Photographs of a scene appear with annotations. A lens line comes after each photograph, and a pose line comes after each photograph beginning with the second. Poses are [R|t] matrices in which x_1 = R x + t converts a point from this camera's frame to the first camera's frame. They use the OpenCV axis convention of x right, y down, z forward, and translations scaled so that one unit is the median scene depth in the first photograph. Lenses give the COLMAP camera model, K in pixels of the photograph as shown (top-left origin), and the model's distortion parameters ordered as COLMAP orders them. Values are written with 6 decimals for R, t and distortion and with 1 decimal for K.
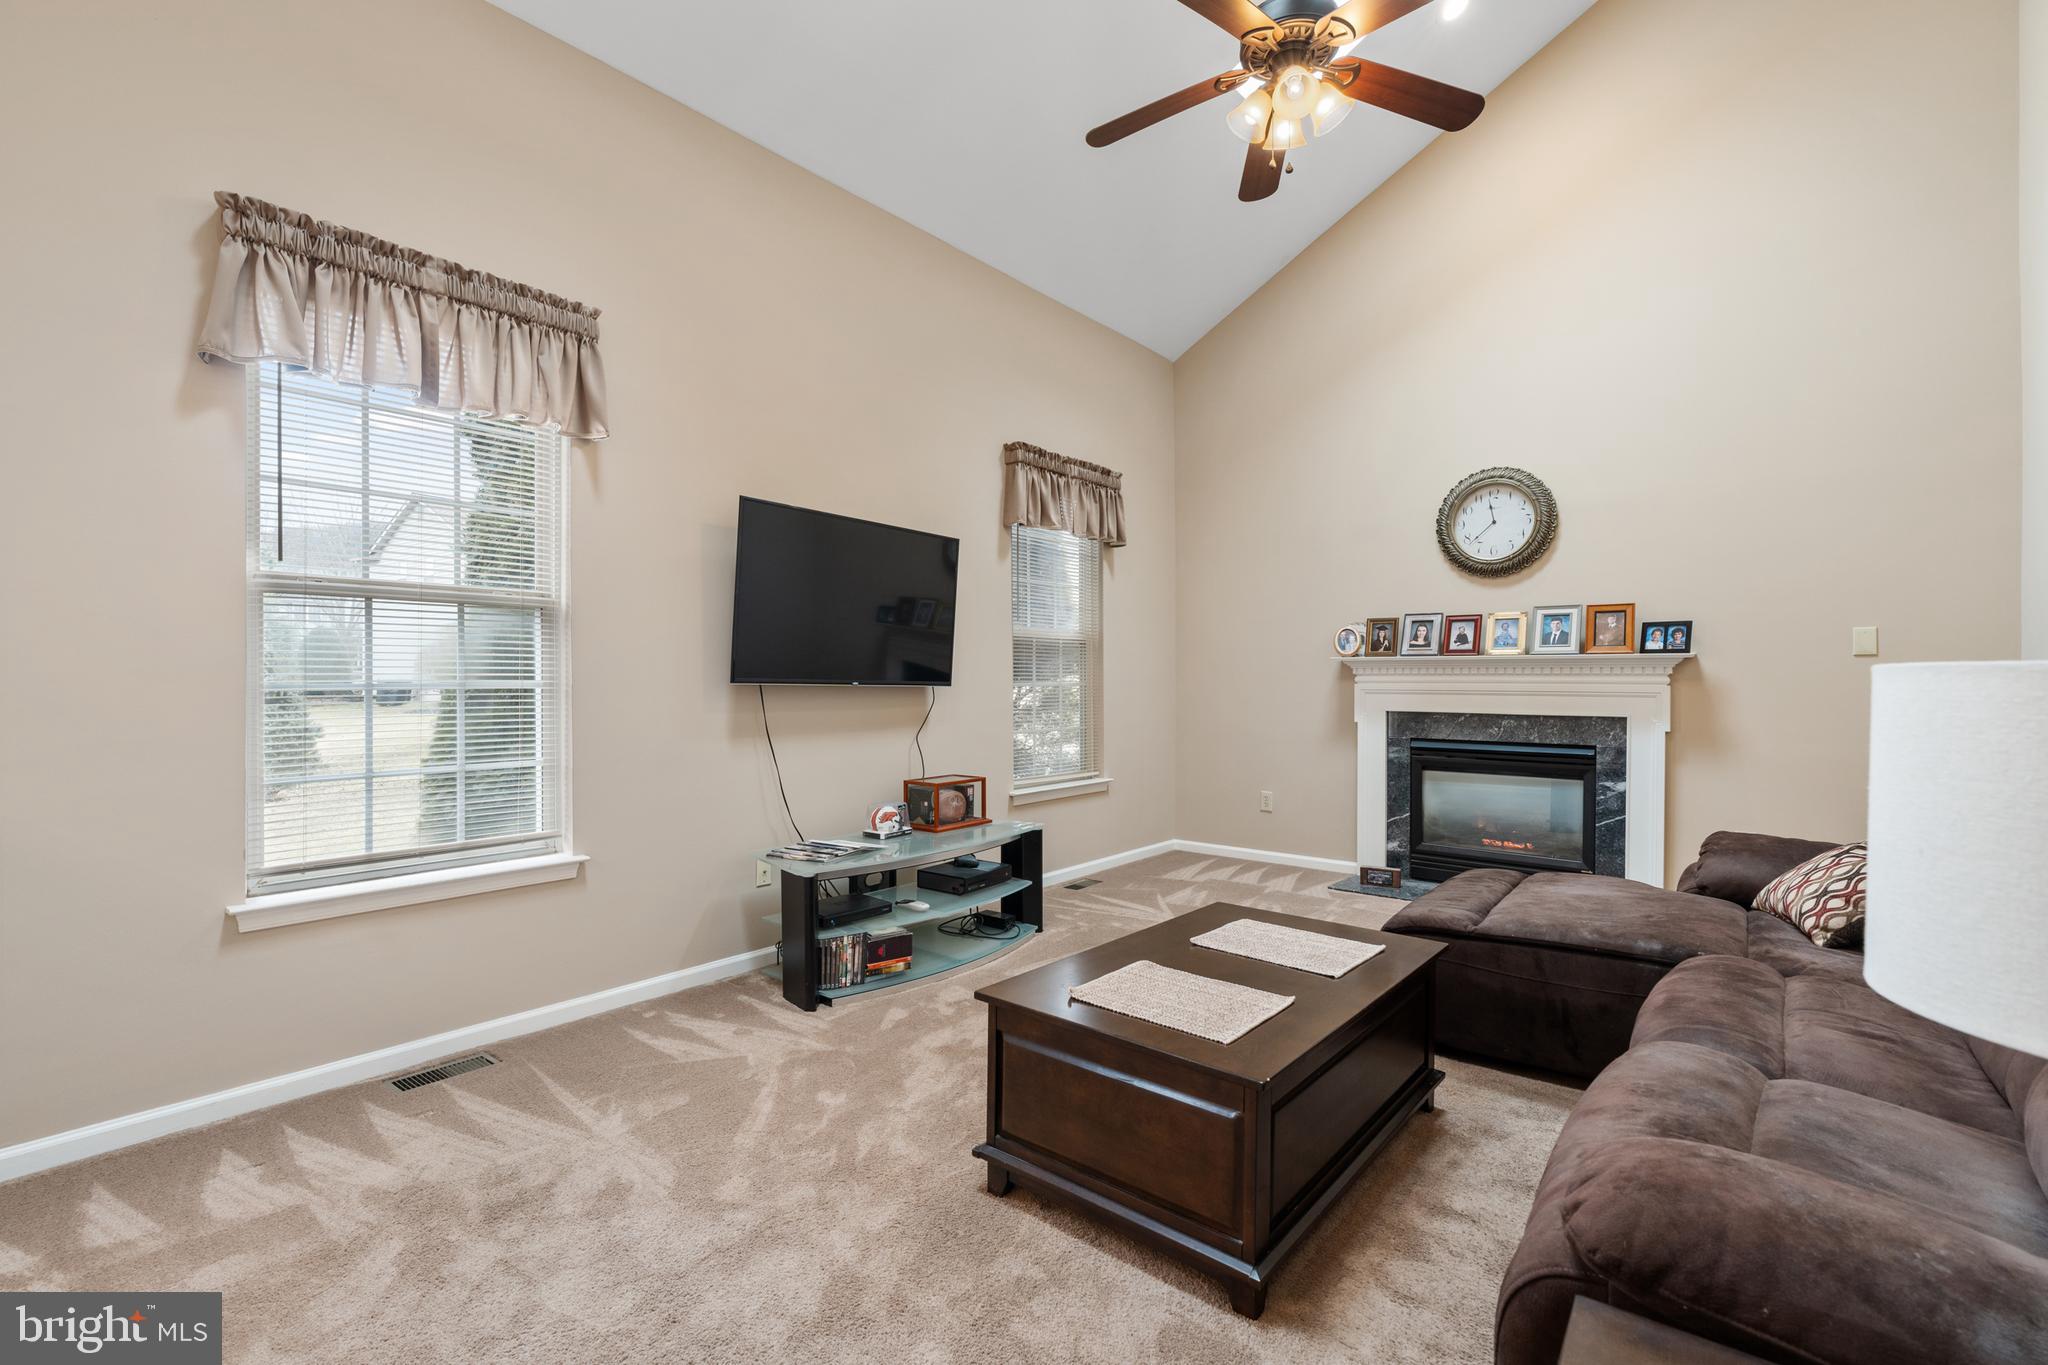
lens RADIAL K [[906.7, 0, 1024.0], [0, 906.7, 682.5], [0, 0, 1]] dist [-0.012808, 0.000345]
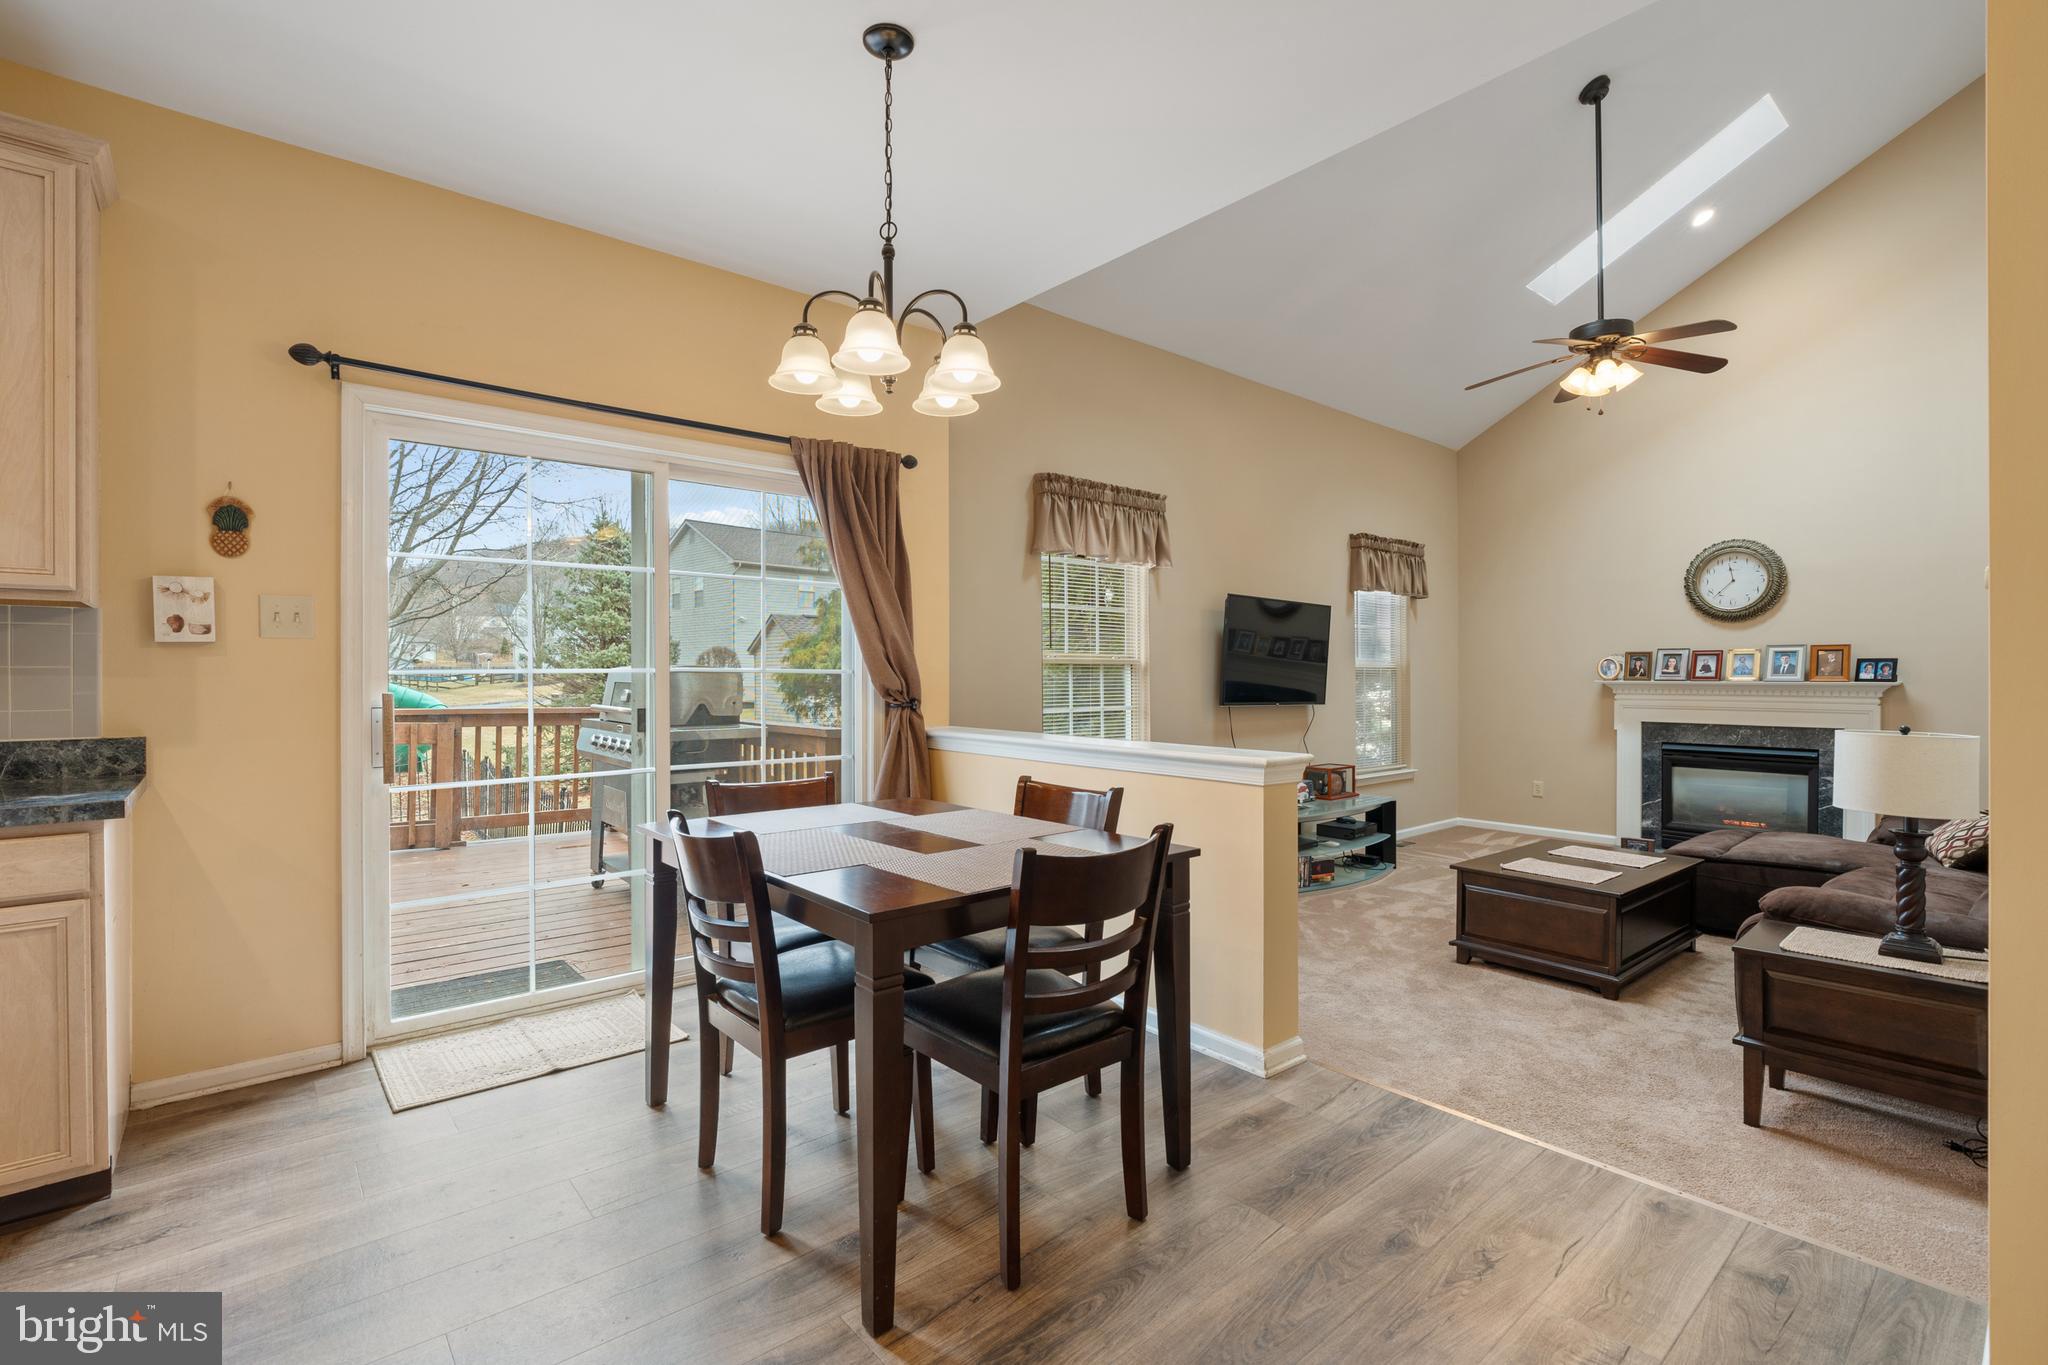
lens RADIAL K [[919.5, 0, 1020.2], [0, 919.5, 677.3], [0, 0, 1]] dist [-0.007229, 0.001593]
pose [[0.983491, -0.001333, -0.180952, -0.296831], [0.001249, 0.999999, -0.000578, -0.039397], [0.180952, 0.000343, 0.983492, -0.571910]]
